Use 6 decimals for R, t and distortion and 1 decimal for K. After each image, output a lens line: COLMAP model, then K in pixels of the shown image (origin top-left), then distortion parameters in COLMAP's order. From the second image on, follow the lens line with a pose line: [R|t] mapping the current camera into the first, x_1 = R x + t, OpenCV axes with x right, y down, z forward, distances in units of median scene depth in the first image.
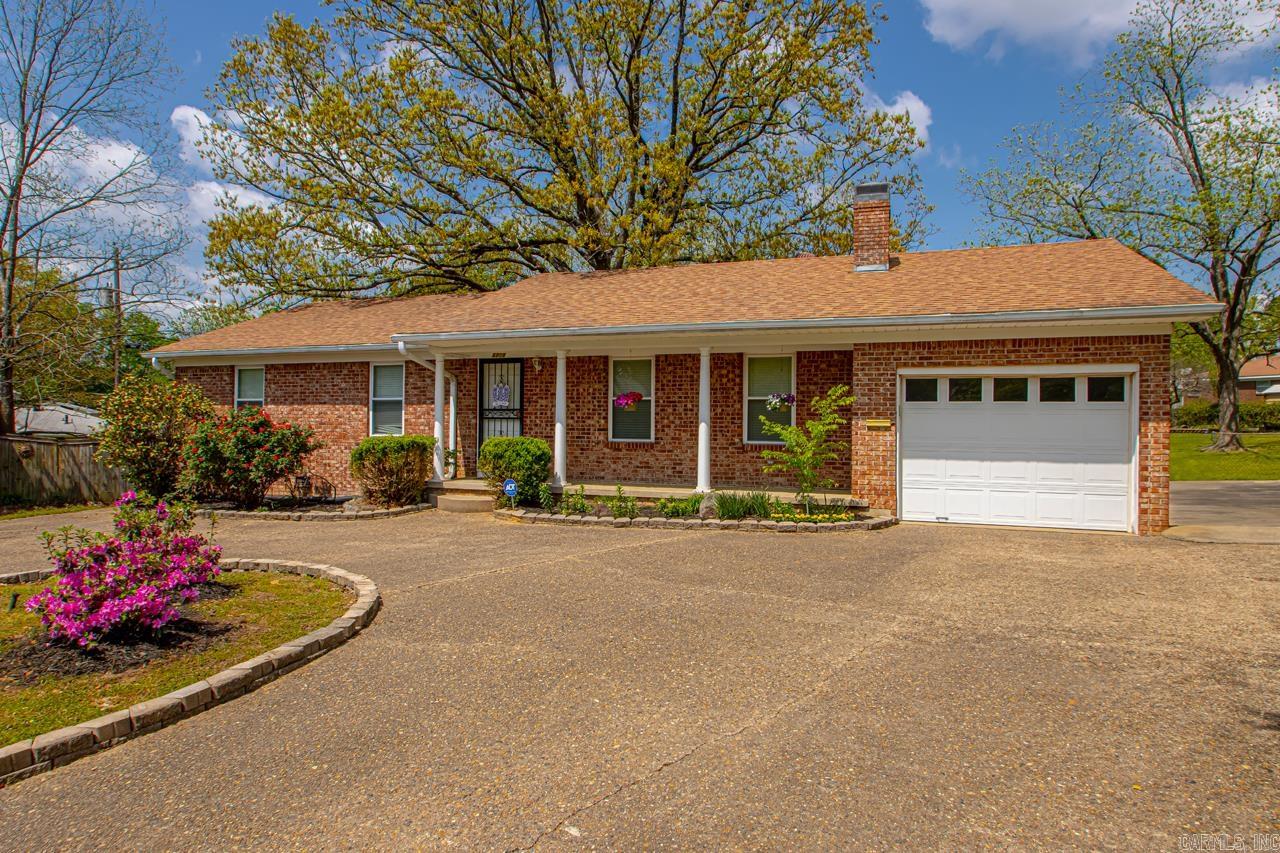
lens RADIAL K [[722.1, 0, 643.1], [0, 722.1, 426.2], [0, 0, 1]] dist [-0.013209, -0.000504]
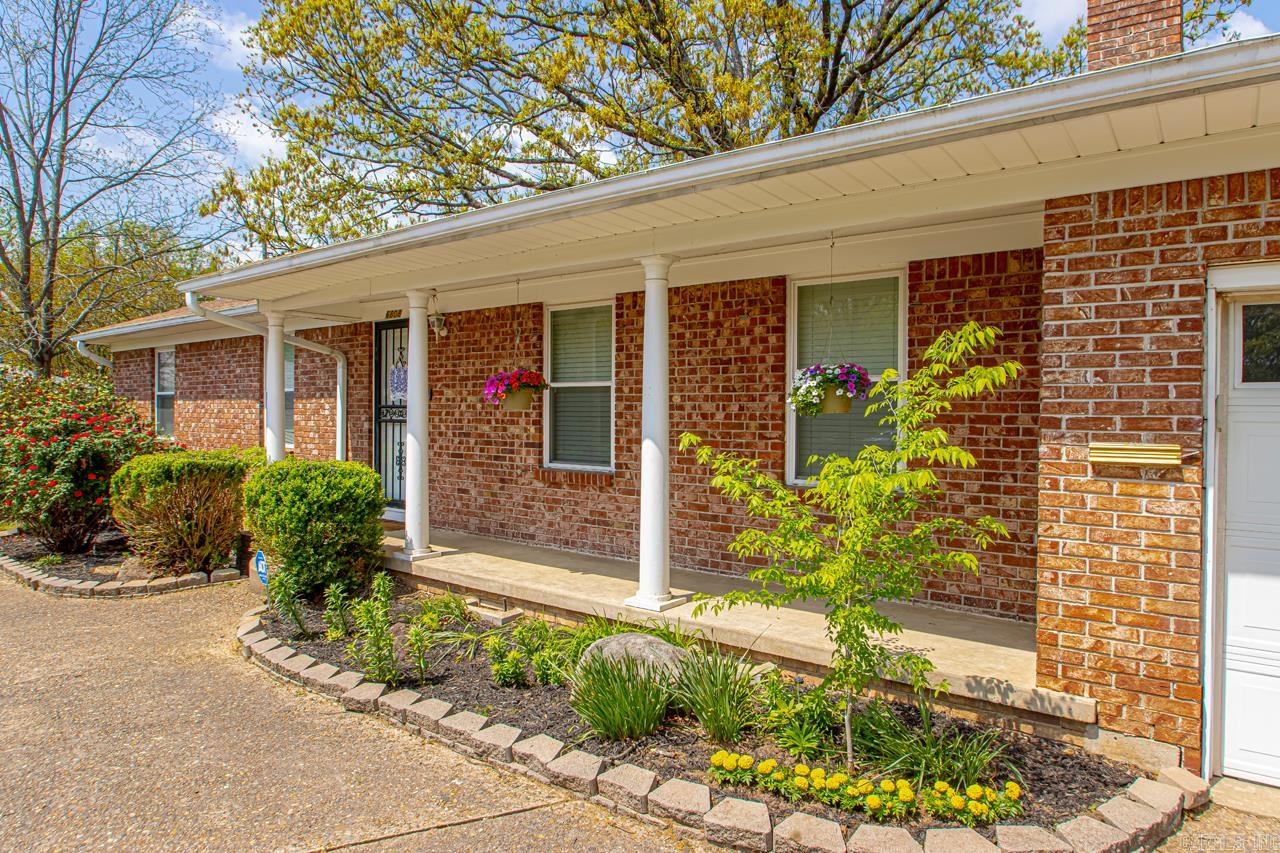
lens RADIAL K [[722.1, 0, 635.2], [0, 722.1, 420.4], [0, 0, 1]] dist [-0.013209, -0.000504]
pose [[0.945777, 0.003643, -0.324797, 0.194515], [-0.001954, 0.999983, 0.005528, -0.016826], [0.324811, -0.004593, 0.945768, 0.557106]]
